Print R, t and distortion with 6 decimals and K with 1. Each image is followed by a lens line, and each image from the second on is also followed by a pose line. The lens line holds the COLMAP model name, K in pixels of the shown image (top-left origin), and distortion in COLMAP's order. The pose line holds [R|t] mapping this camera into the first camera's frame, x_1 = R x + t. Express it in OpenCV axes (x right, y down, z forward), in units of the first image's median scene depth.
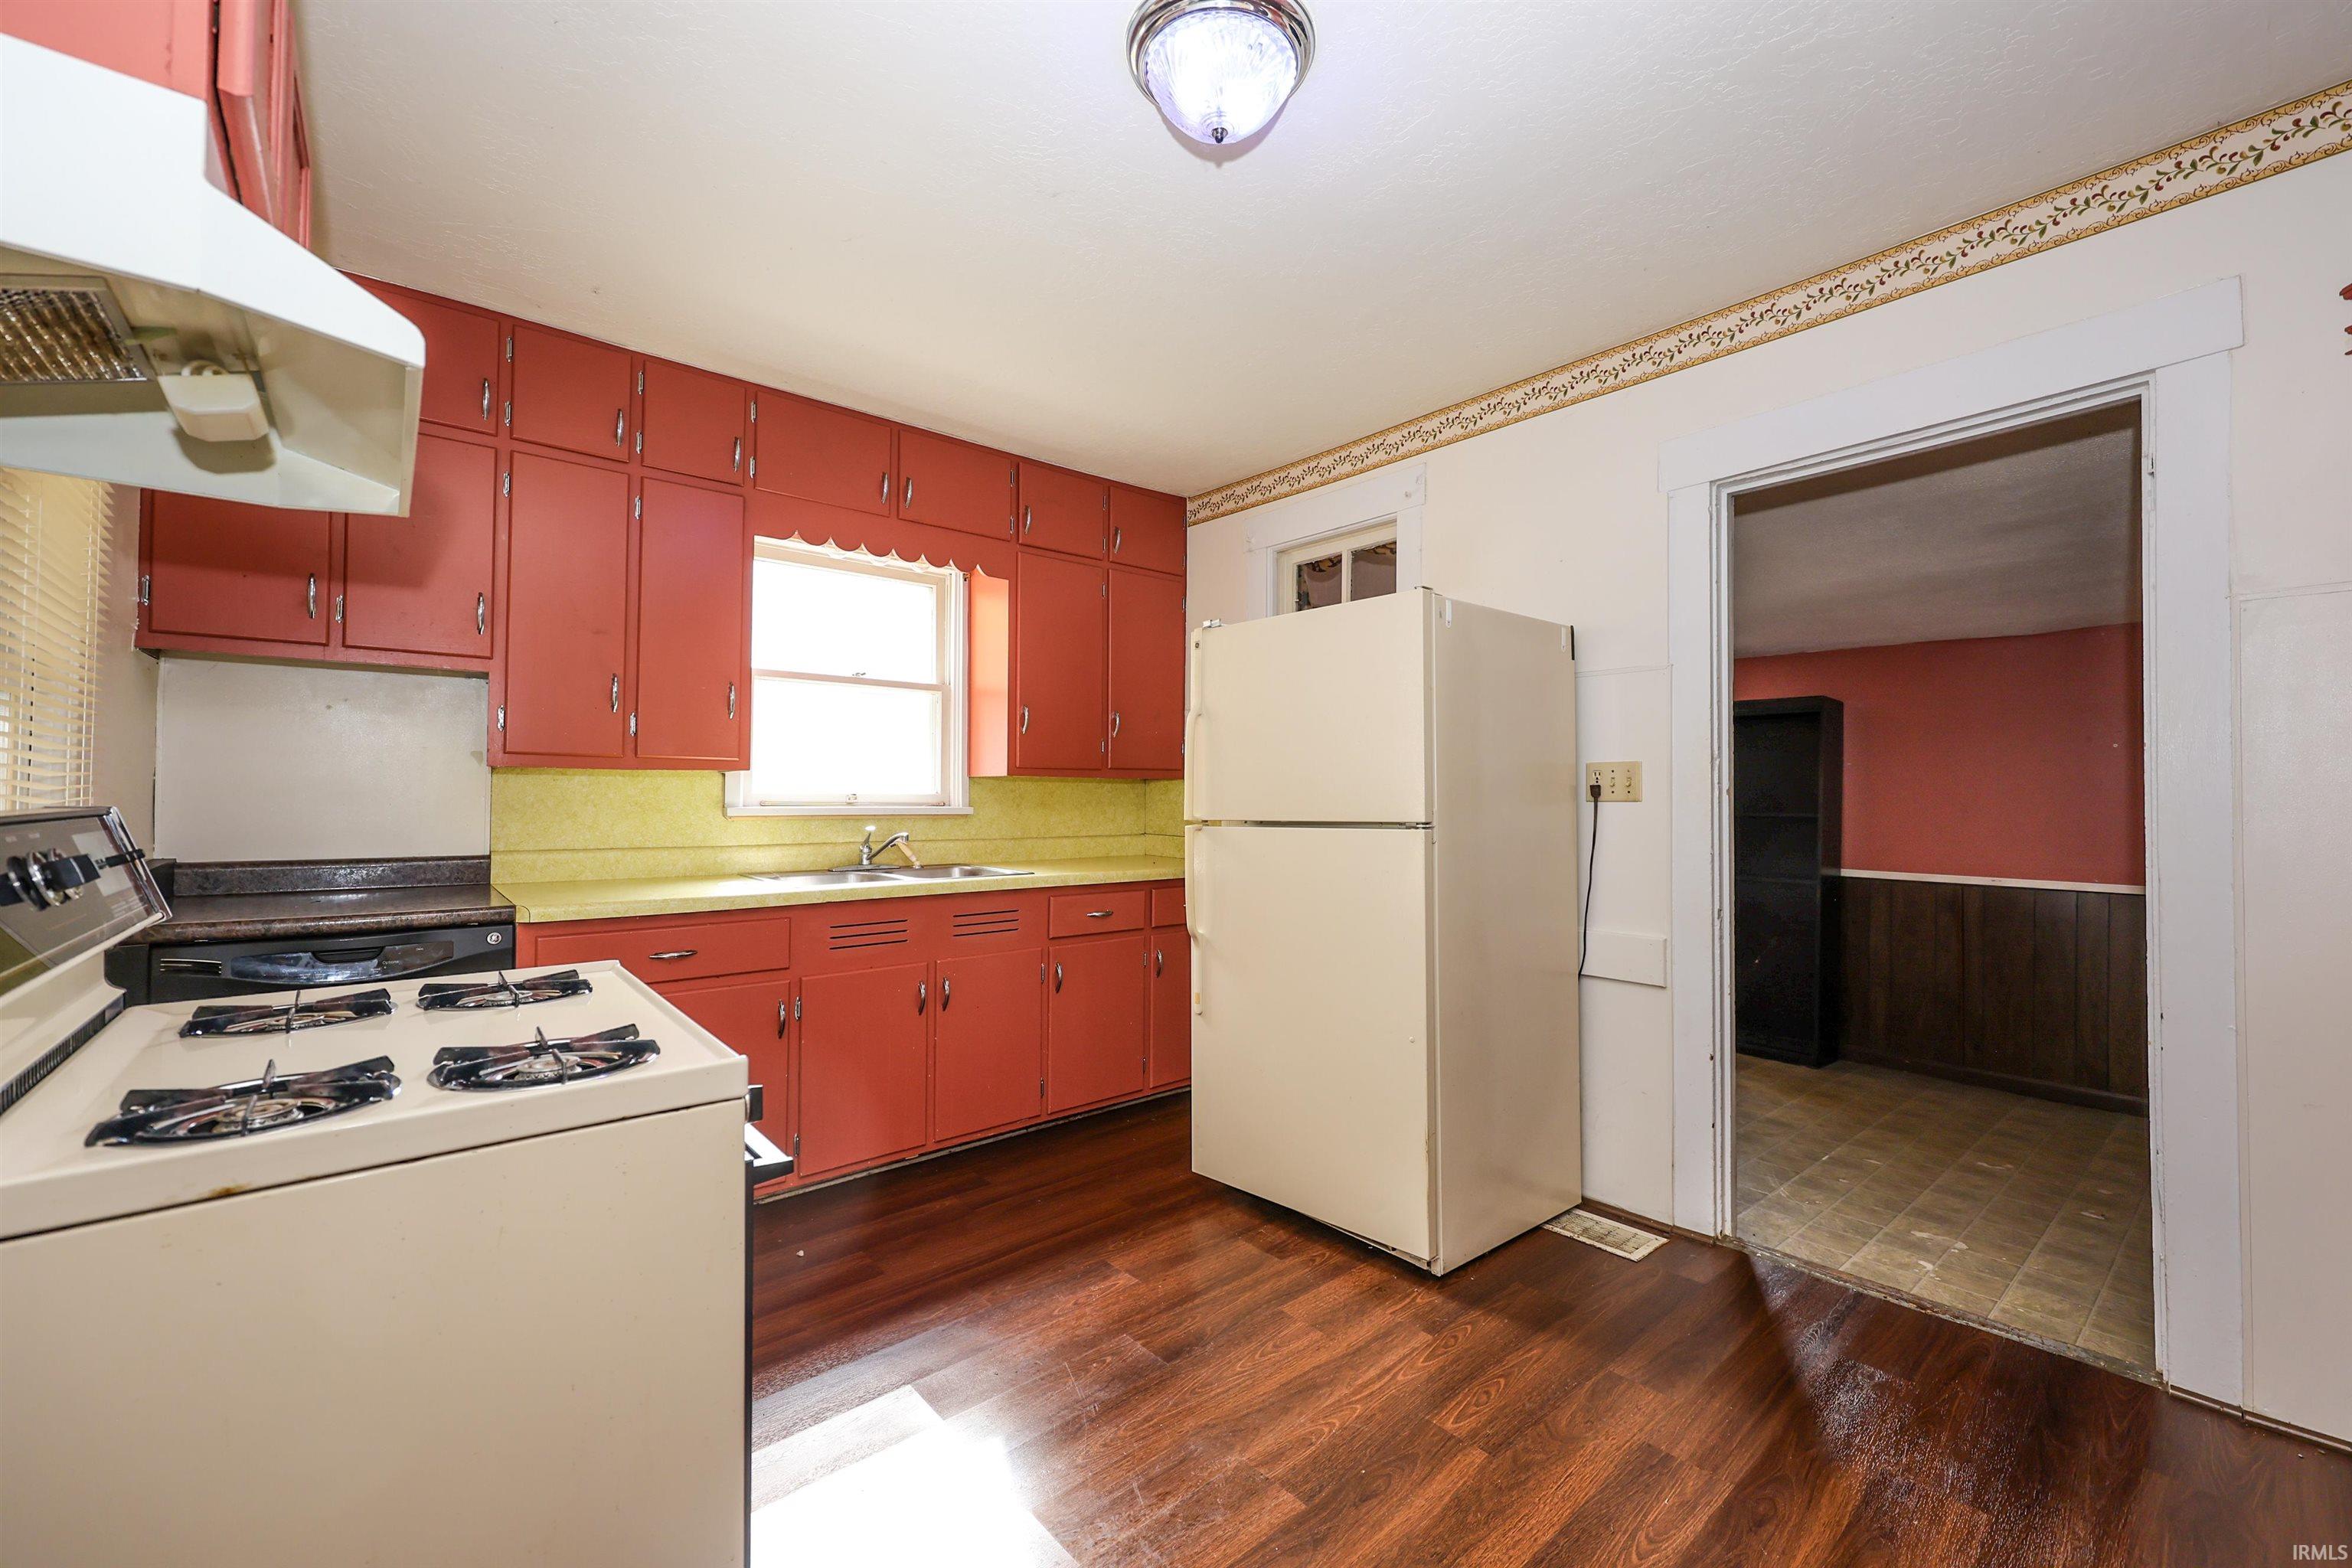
lens RADIAL K [[984.5, 0, 1178.3], [0, 984.5, 779.5], [0, 0, 1]] dist [-0.000174, -0.000220]
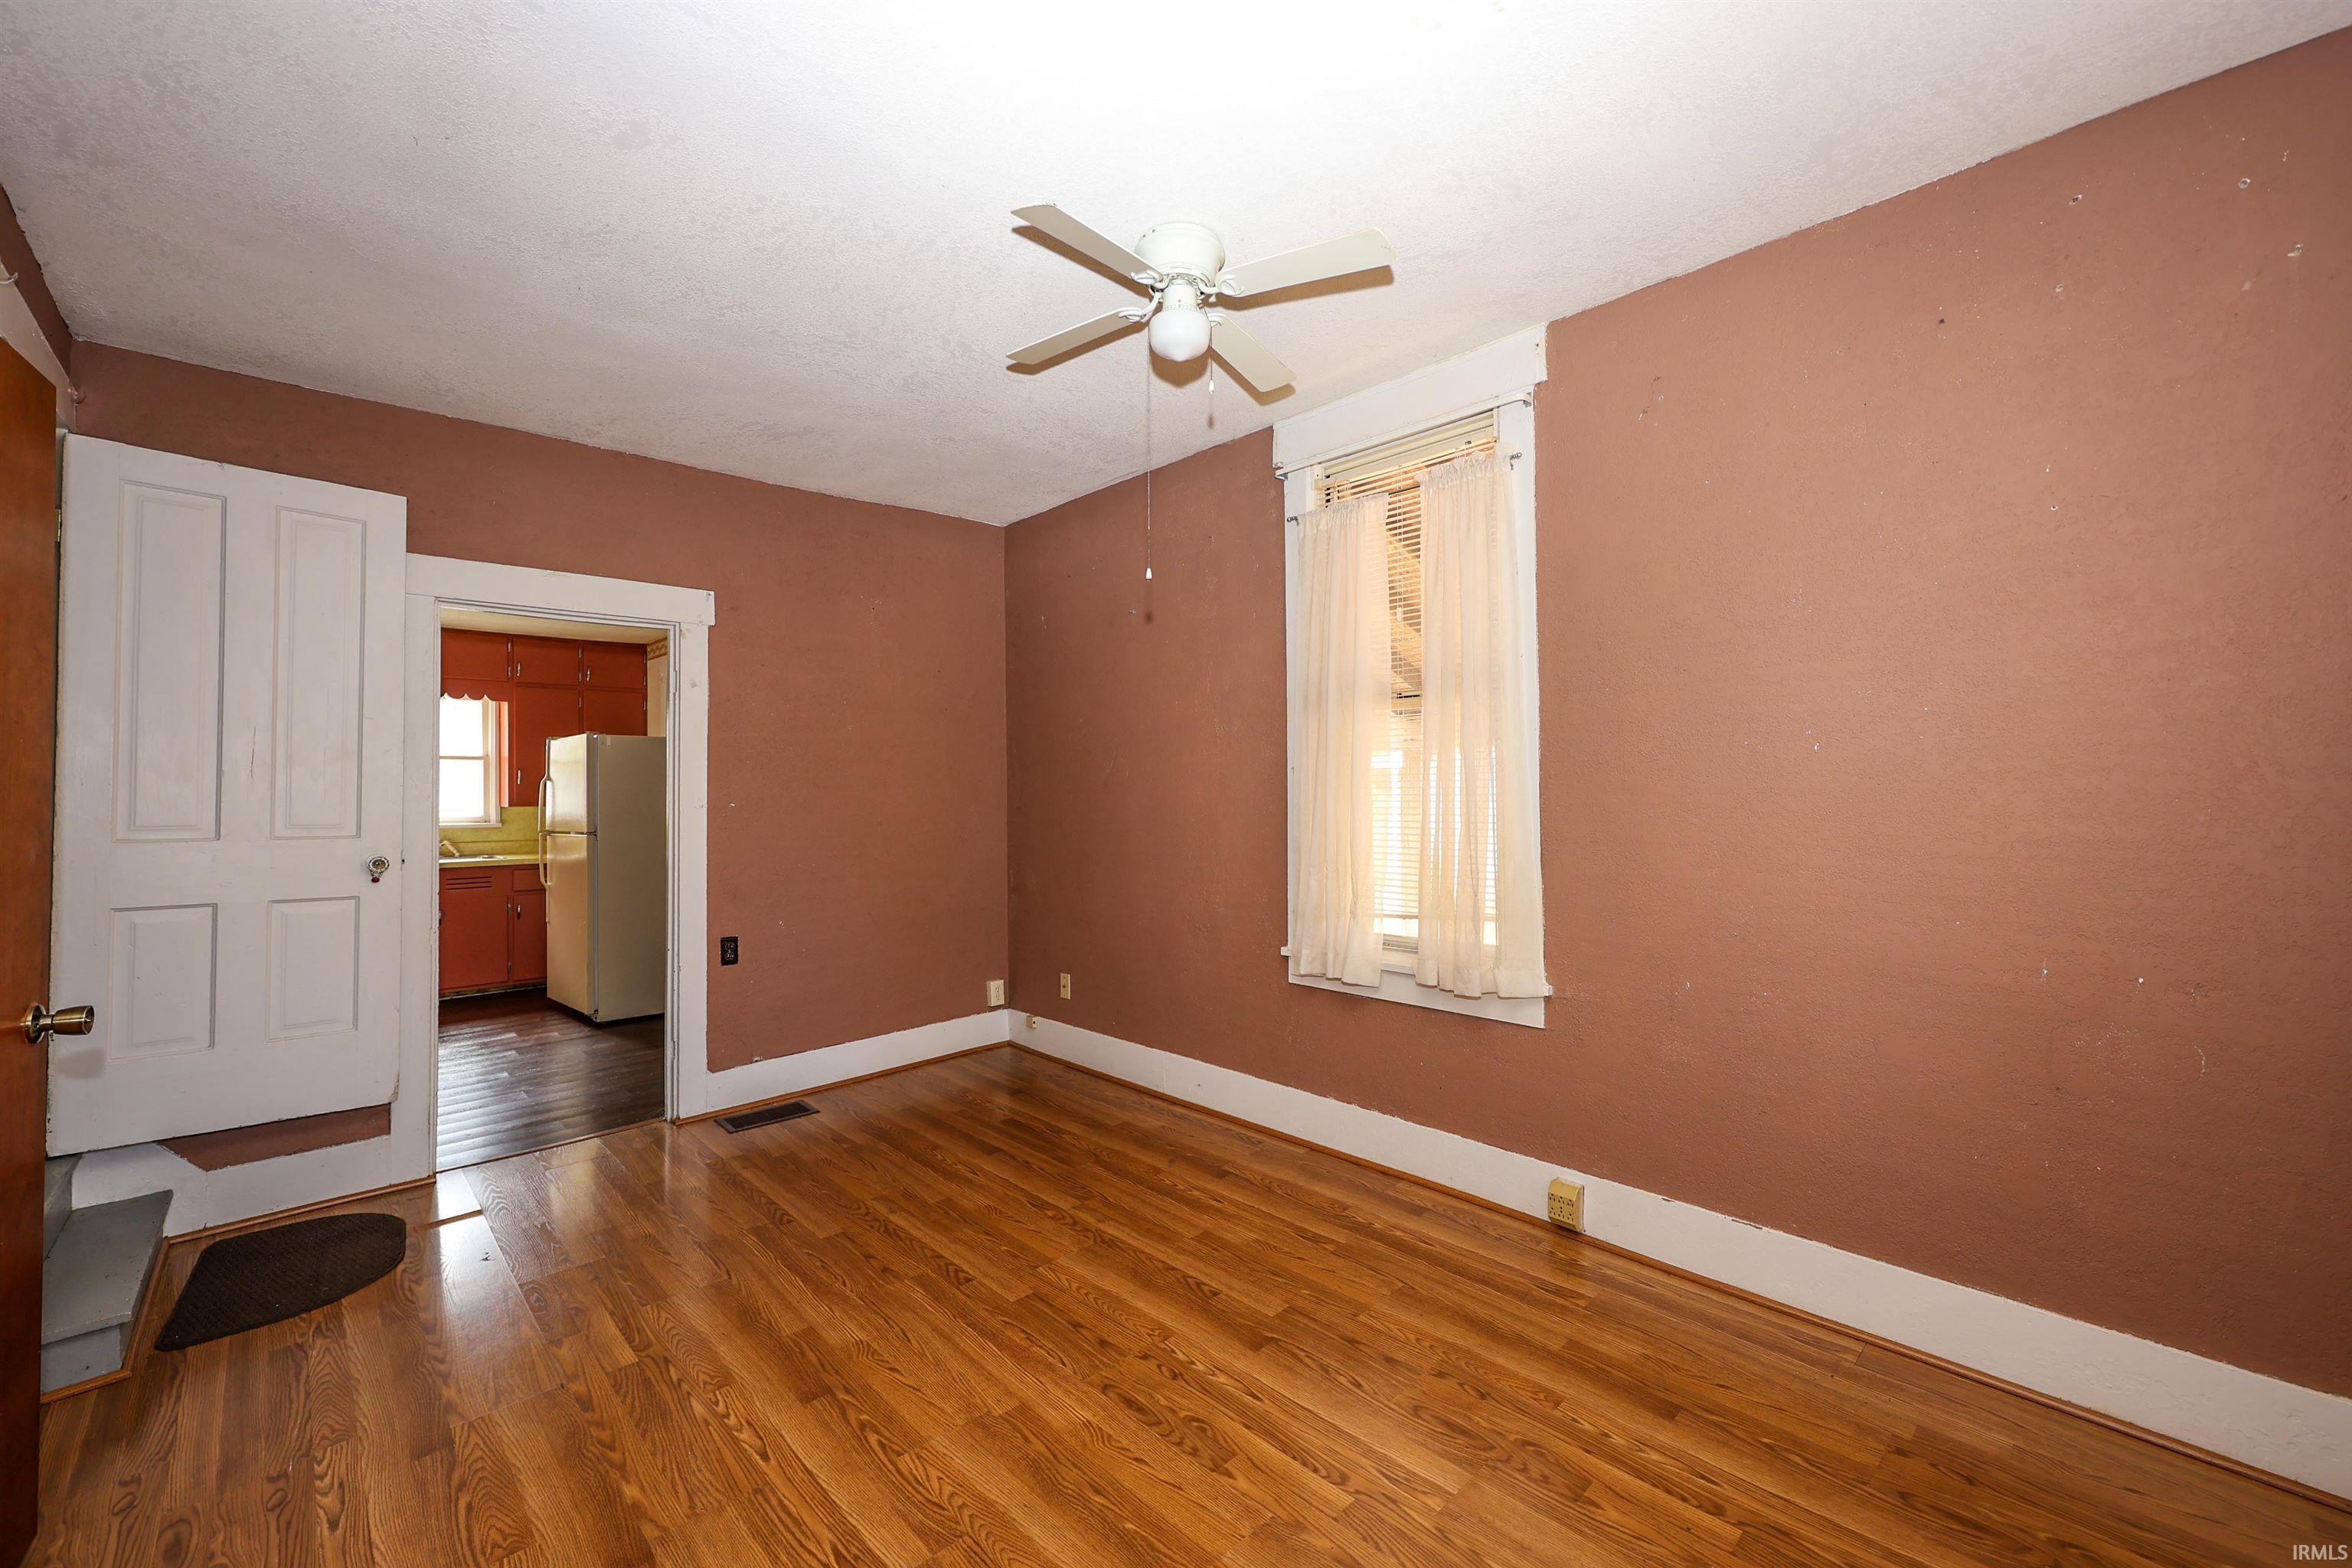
lens RADIAL K [[925.8, 0, 1116.6], [0, 925.8, 772.9], [0, 0, 1]] dist [0.000044, 0.000084]
pose [[0.998180, -0.012114, 0.059081, 0.935073], [0.011941, 0.999923, 0.003286, -0.064192], [-0.059117, -0.002575, 0.998248, -0.892588]]
